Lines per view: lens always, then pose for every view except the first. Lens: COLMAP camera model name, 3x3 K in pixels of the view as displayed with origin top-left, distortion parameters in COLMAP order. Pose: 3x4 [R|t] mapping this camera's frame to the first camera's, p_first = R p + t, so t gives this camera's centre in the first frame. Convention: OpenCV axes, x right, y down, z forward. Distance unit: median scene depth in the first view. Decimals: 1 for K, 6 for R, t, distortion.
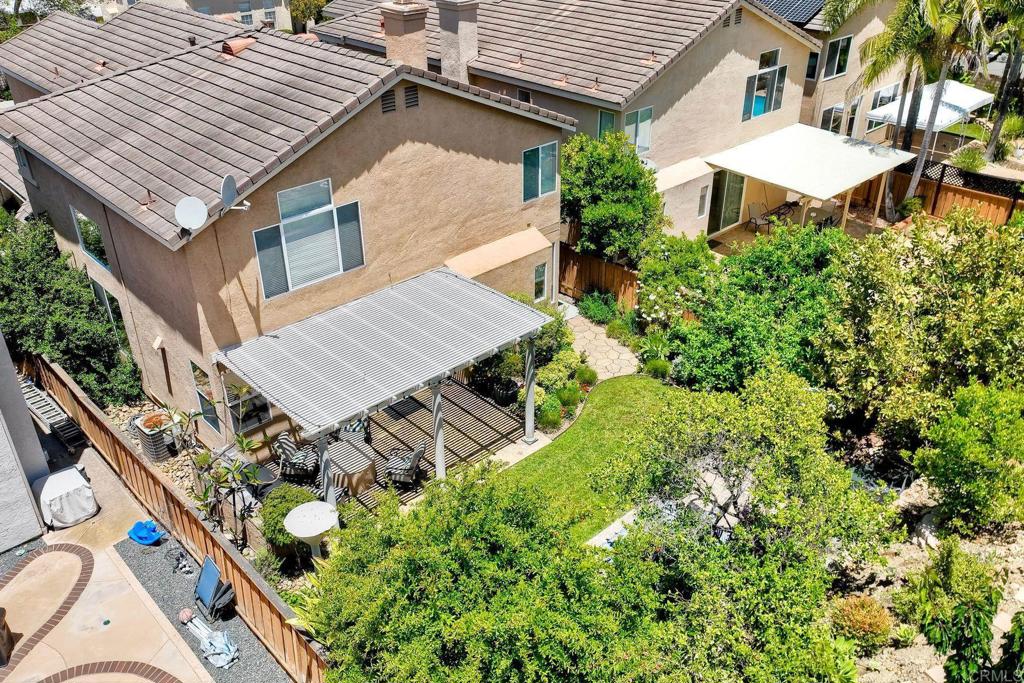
lens RADIAL K [[822.9, 0, 513.1], [0, 822.9, 322.4], [0, 0, 1]] dist [0.005225, 0.001508]
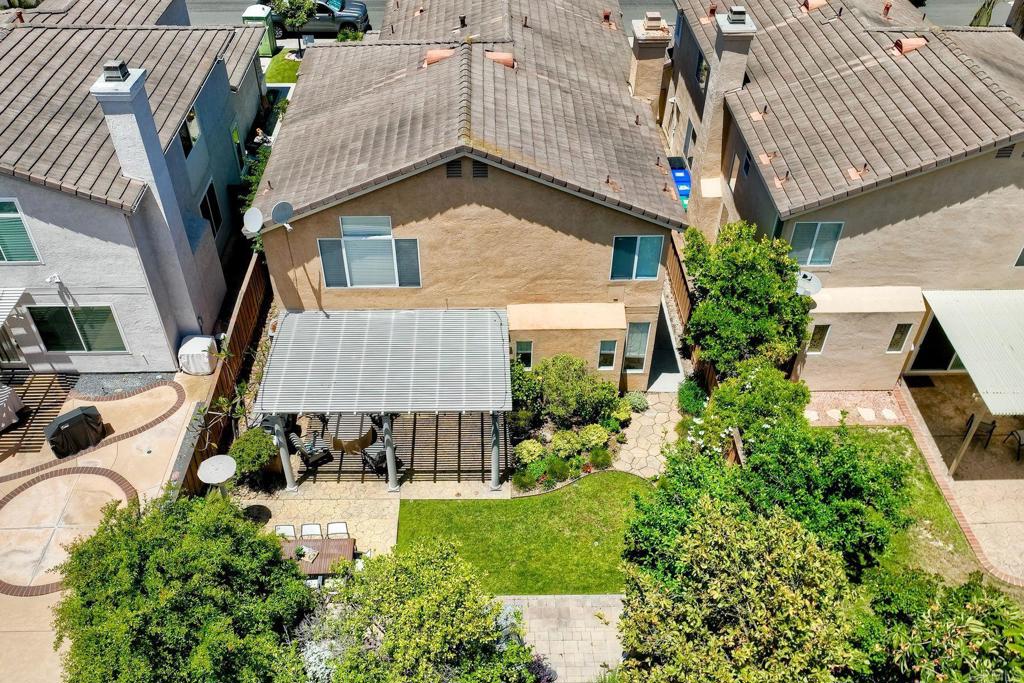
lens RADIAL K [[822.9, 0, 513.1], [0, 822.9, 322.4], [0, 0, 1]] dist [0.005225, 0.001508]
pose [[0.746879, 0.441384, -0.497344, 0.526941], [-0.335619, 0.895897, 0.291082, -0.414353], [0.574048, -0.050485, 0.817264, 0.124100]]
